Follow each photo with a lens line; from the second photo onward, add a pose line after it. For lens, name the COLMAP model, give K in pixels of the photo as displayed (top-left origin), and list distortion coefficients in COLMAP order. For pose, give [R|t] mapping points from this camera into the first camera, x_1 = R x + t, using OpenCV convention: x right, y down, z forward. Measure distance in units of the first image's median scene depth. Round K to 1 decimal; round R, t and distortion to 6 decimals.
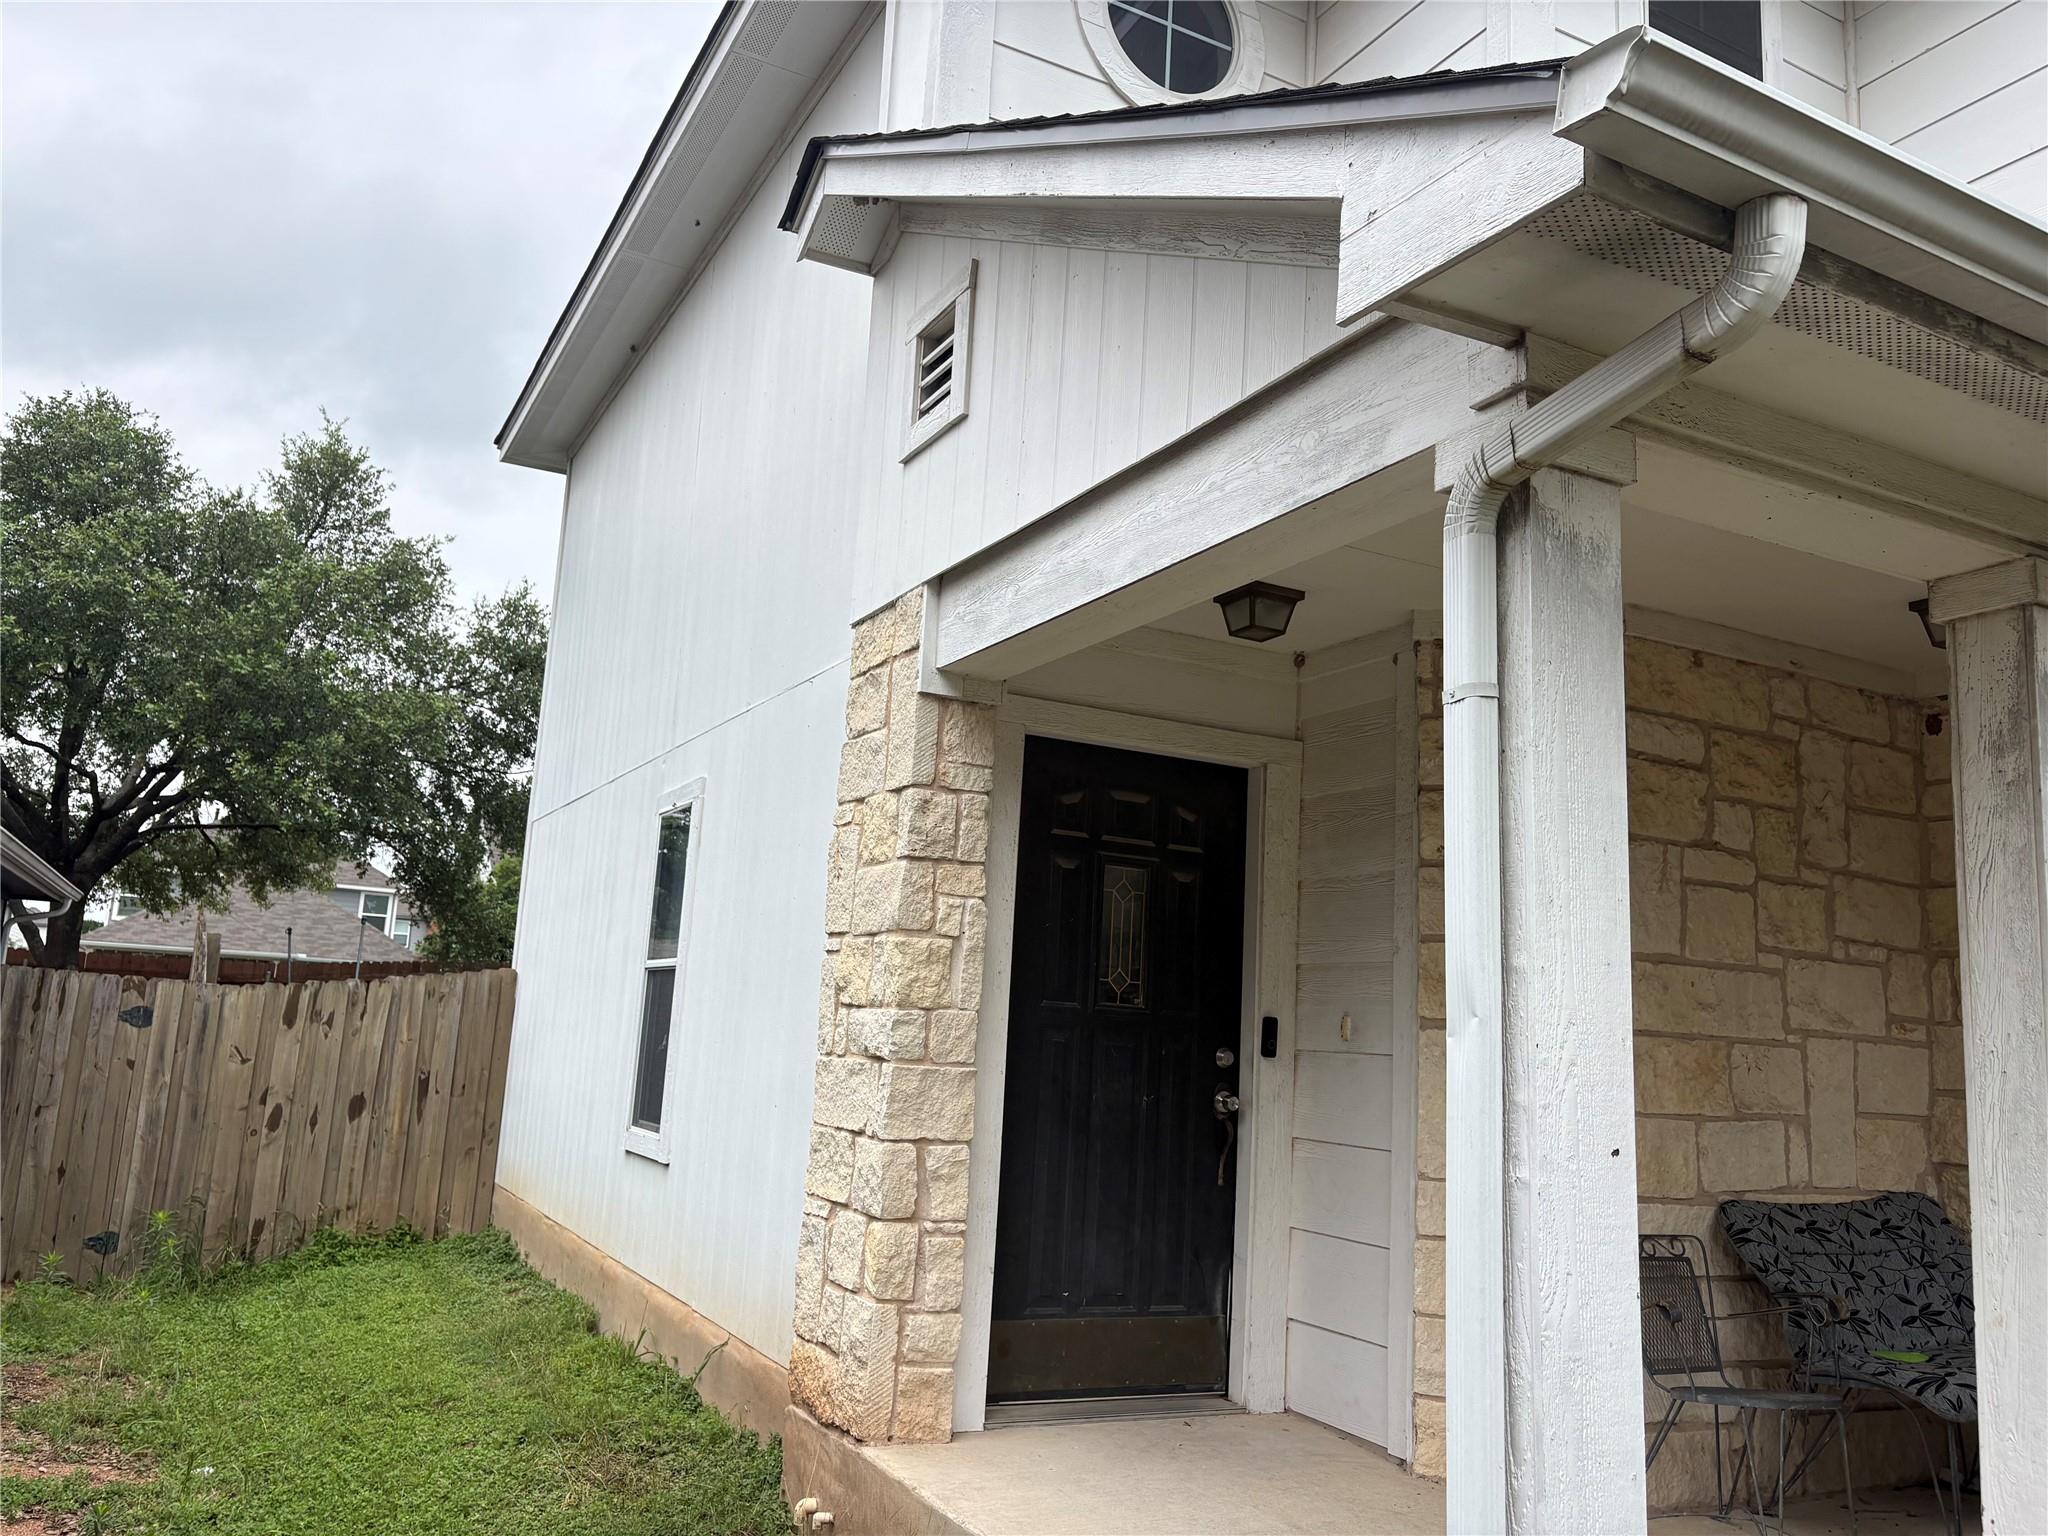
lens RADIAL K [[1607.5, 0, 1024.0], [0, 1607.5, 768.0], [0, 0, 1]] dist [0.047699, -0.017336]
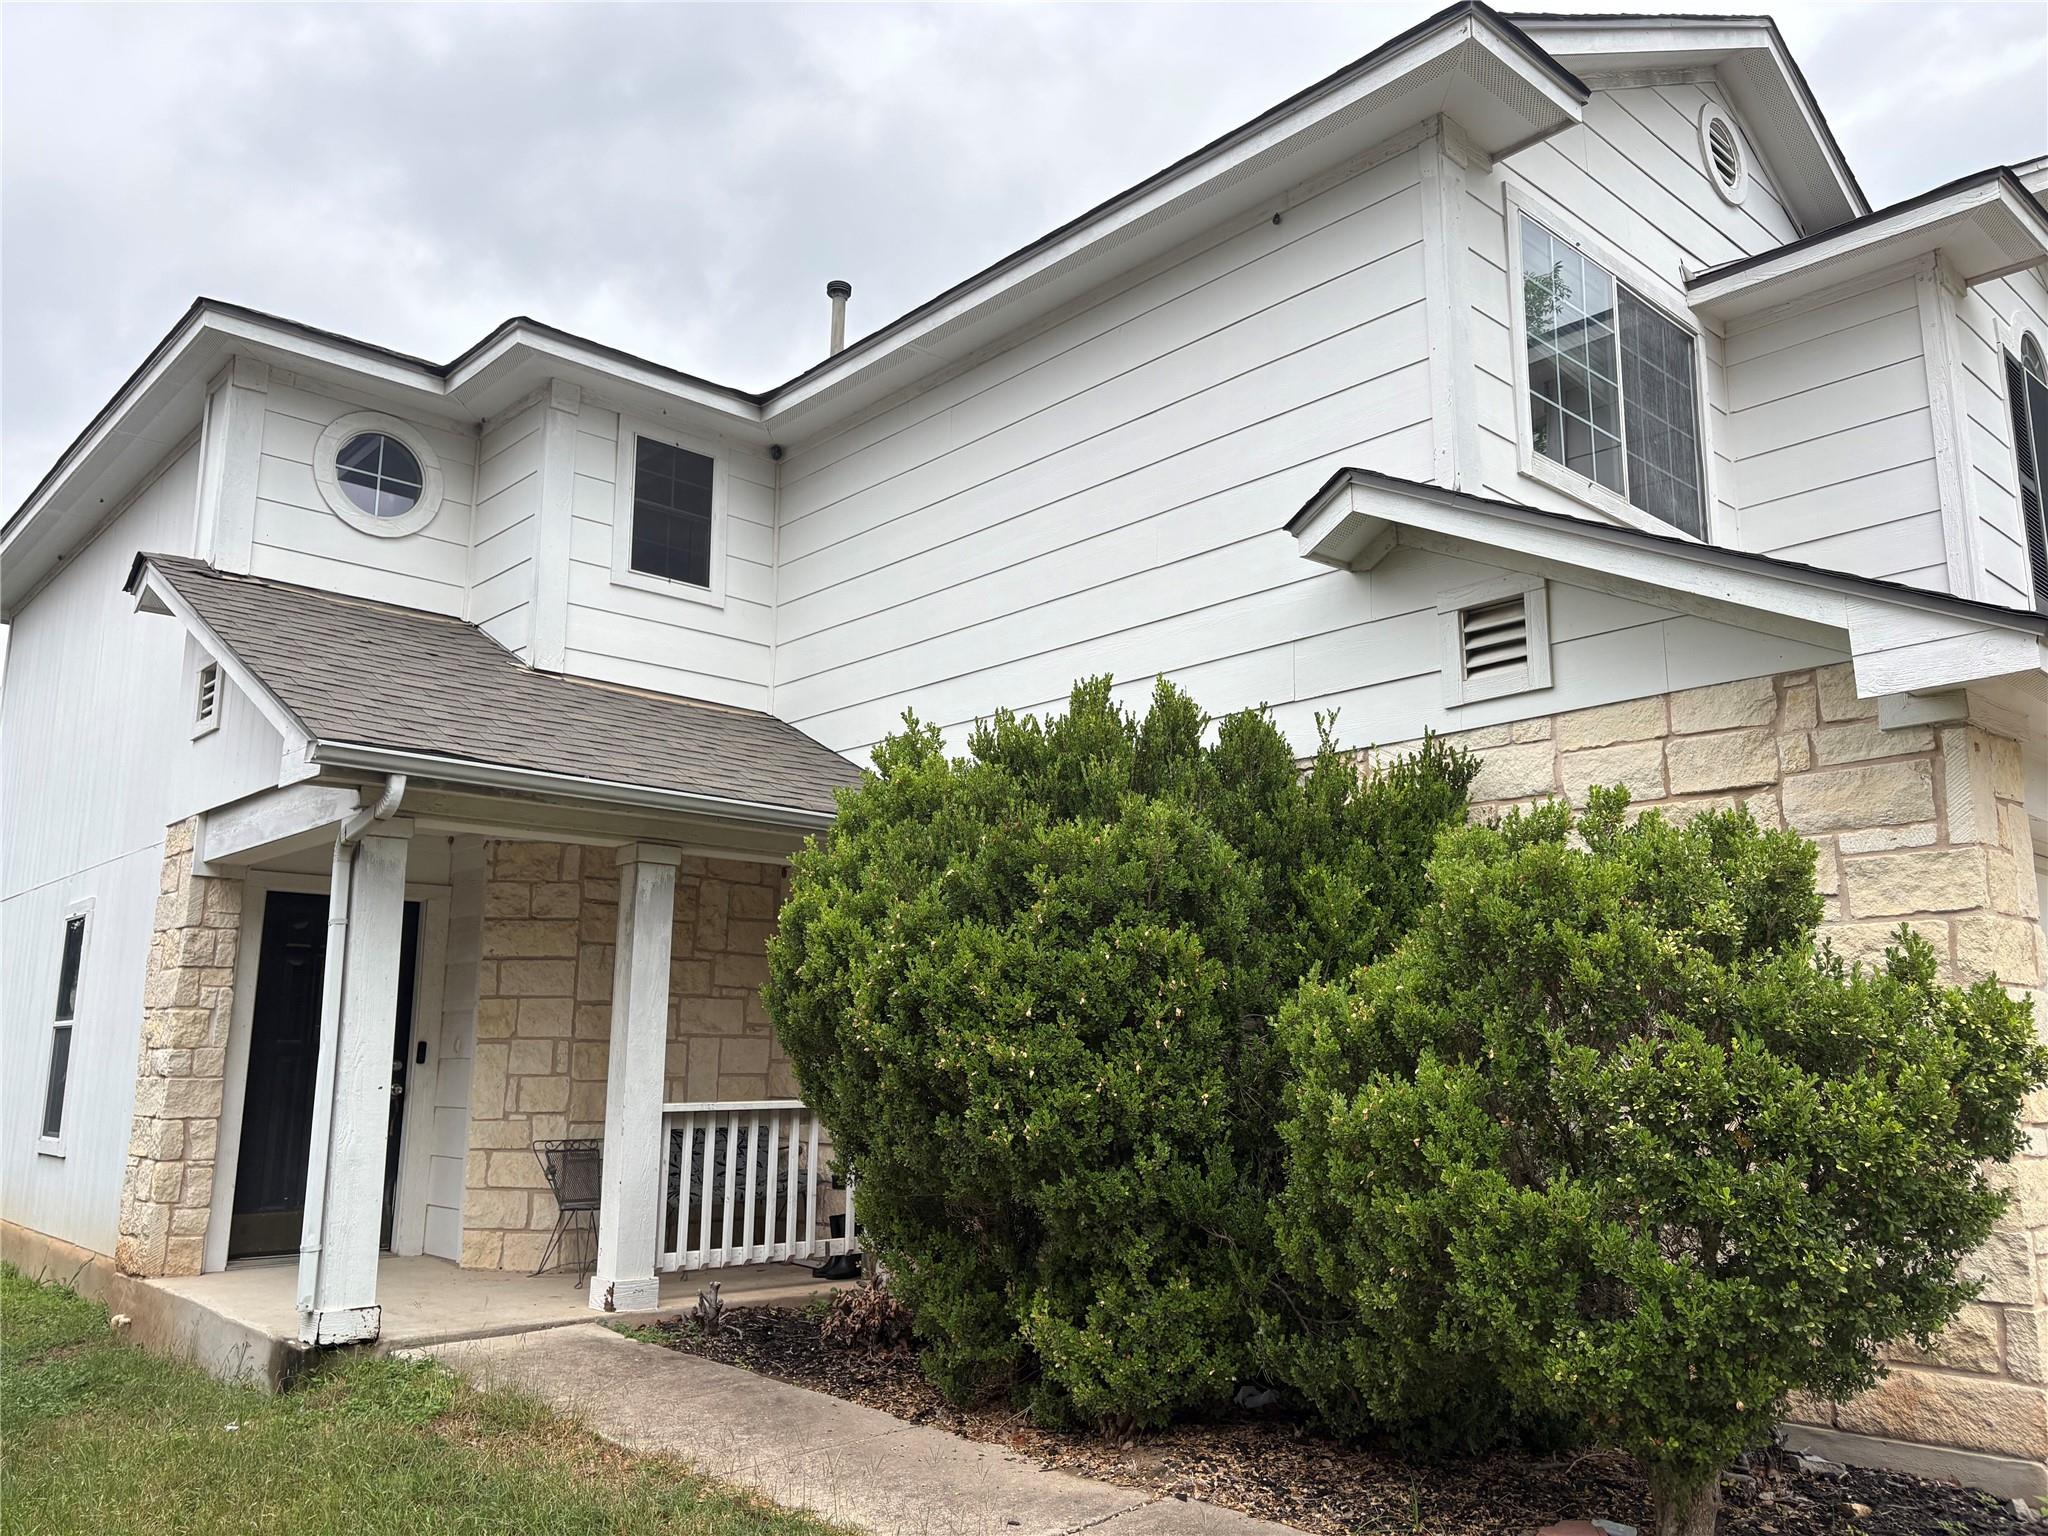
lens RADIAL K [[1607.5, 0, 1024.0], [0, 1607.5, 768.0], [0, 0, 1]] dist [0.047699, -0.017336]
pose [[0.966978, -0.003753, 0.254834, 0.376607], [0.005473, 0.999967, -0.006041, -0.151865], [-0.254803, 0.007236, 0.966966, -1.029347]]
